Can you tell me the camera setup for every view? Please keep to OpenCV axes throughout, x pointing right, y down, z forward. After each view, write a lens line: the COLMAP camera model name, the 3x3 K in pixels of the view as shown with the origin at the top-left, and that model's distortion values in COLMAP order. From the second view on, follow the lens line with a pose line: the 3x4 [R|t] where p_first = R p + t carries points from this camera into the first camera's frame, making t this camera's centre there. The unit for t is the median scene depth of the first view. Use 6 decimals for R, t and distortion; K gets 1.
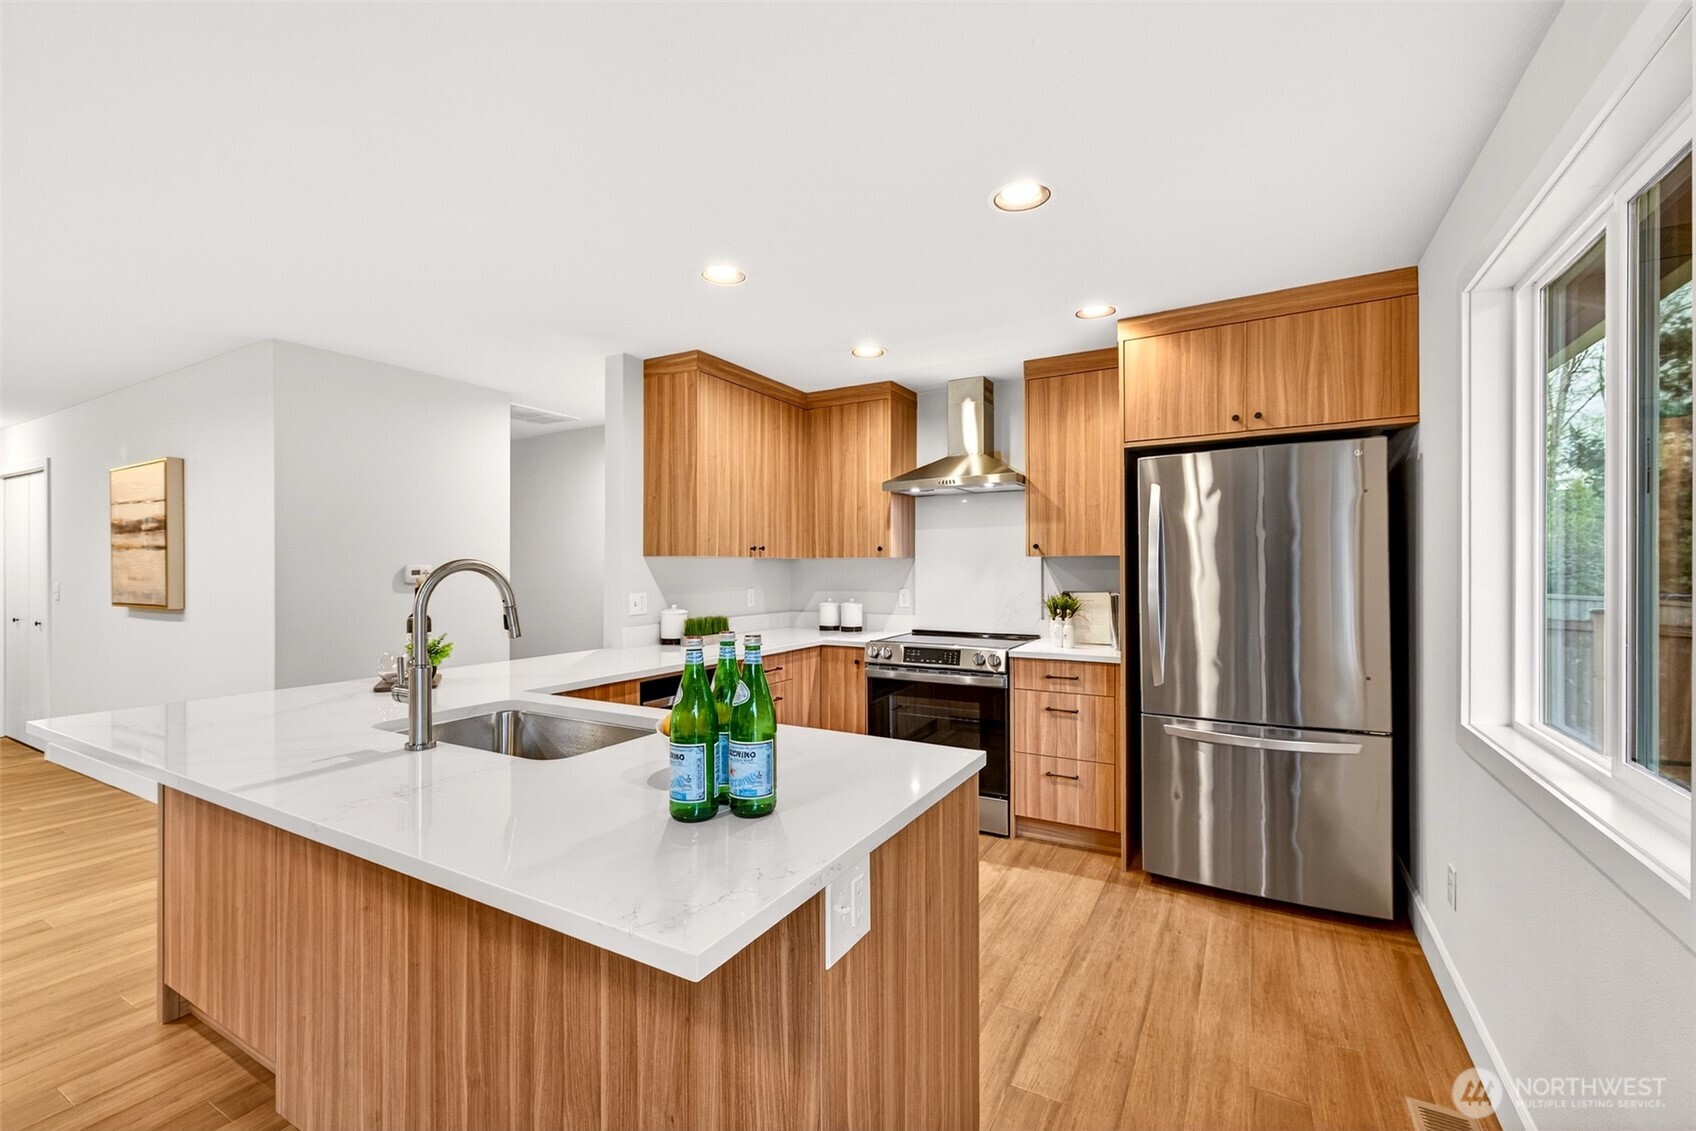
lens RADIAL K [[703.9, 0, 848.0], [0, 703.9, 565.5], [0, 0, 1]] dist [0.005491, 0.000089]
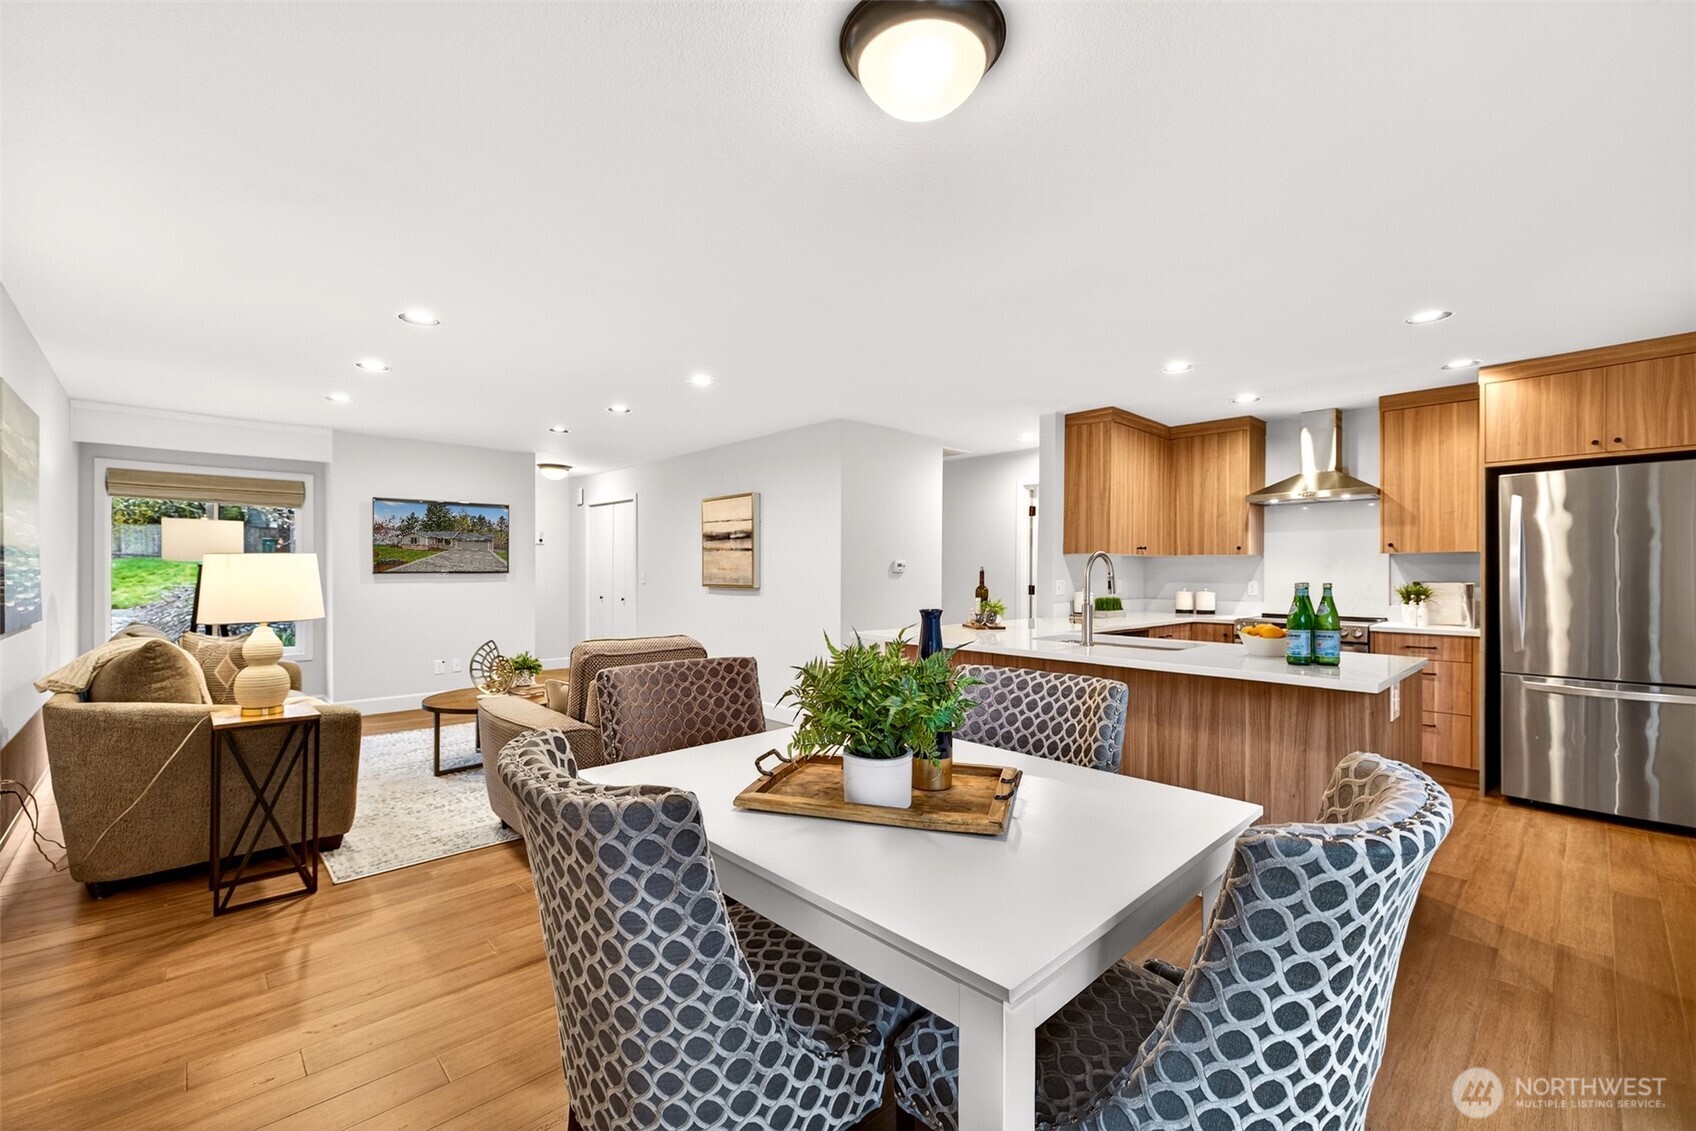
lens RADIAL K [[709.4, 0, 857.5], [0, 709.4, 570.8], [0, 0, 1]] dist [0.002586, 0.000738]
pose [[0.960049, 0.004010, -0.279802, -0.297459], [-0.003465, 0.999991, 0.002442, 0.019498], [0.279810, -0.001375, 0.960054, -0.490786]]
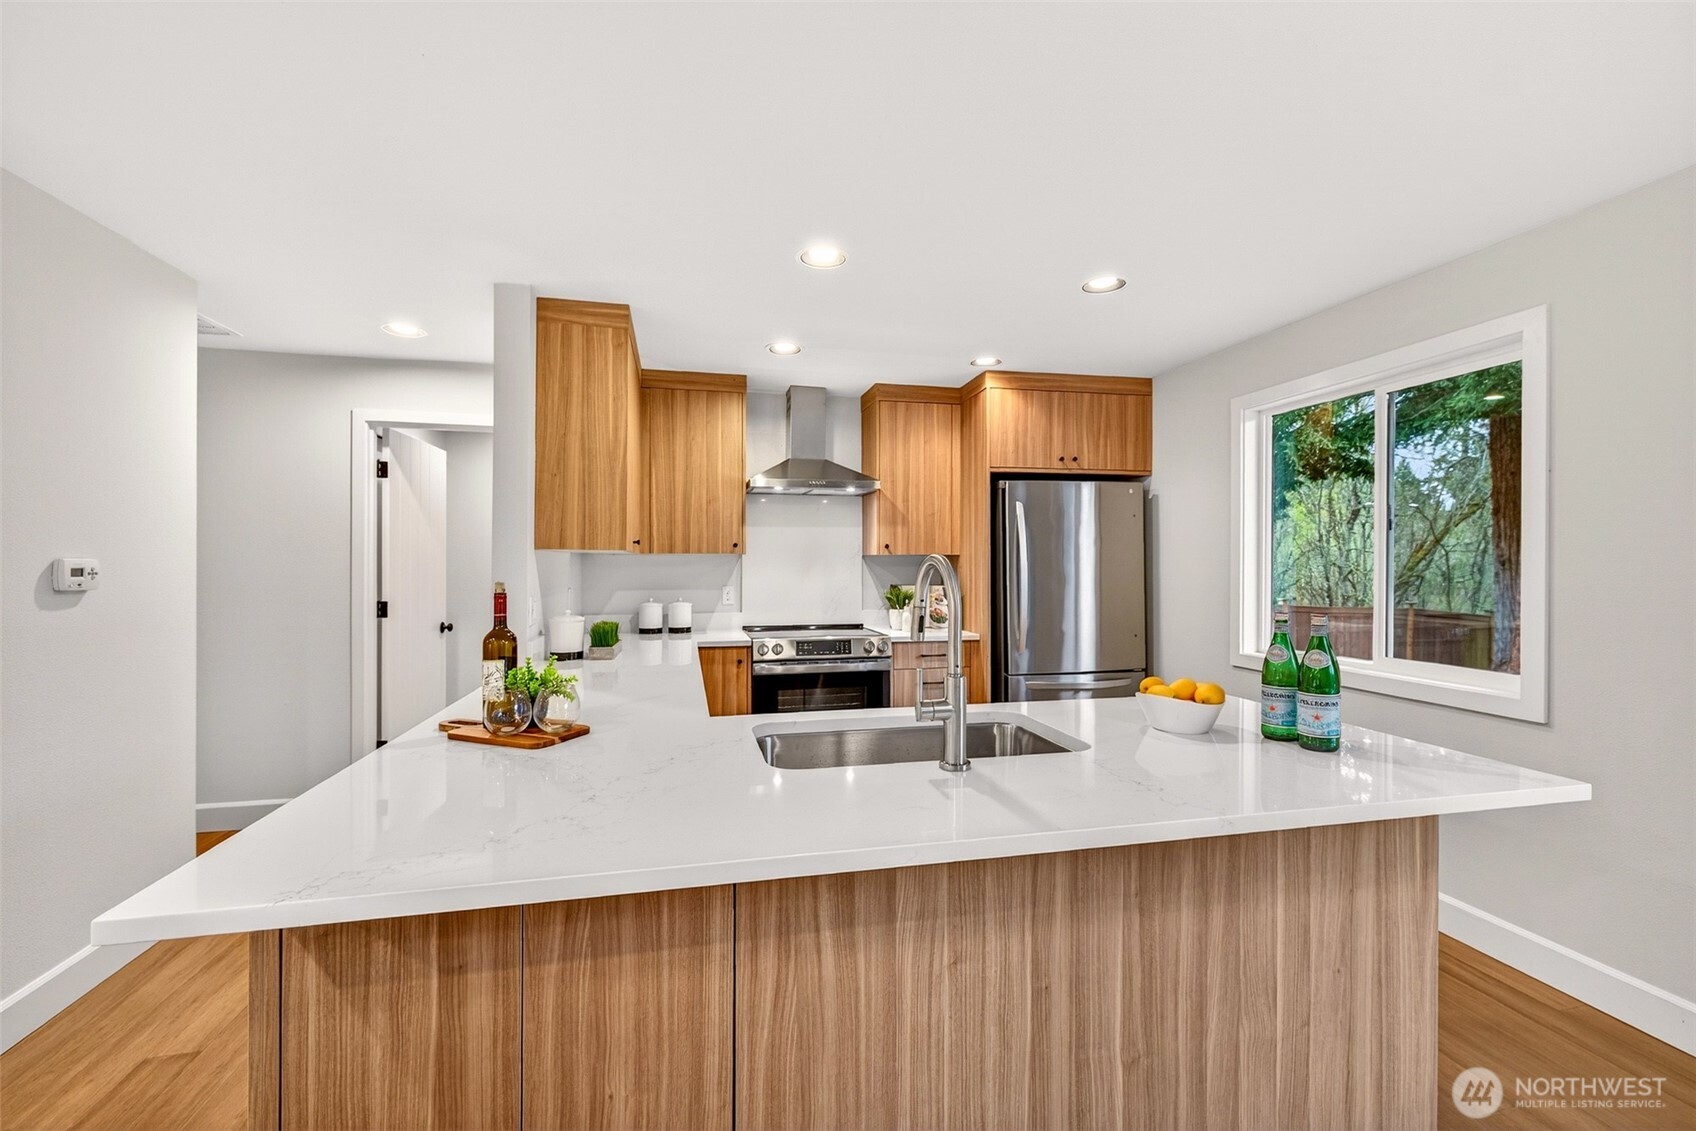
lens RADIAL K [[703.9, 0, 848.0], [0, 703.9, 565.5], [0, 0, 1]] dist [0.005491, 0.000089]
pose [[0.739034, 0.000692, 0.673668, -0.576340], [-0.003315, 0.999991, 0.002609, 0.001873], [-0.673660, -0.004161, 0.739030, 0.196625]]
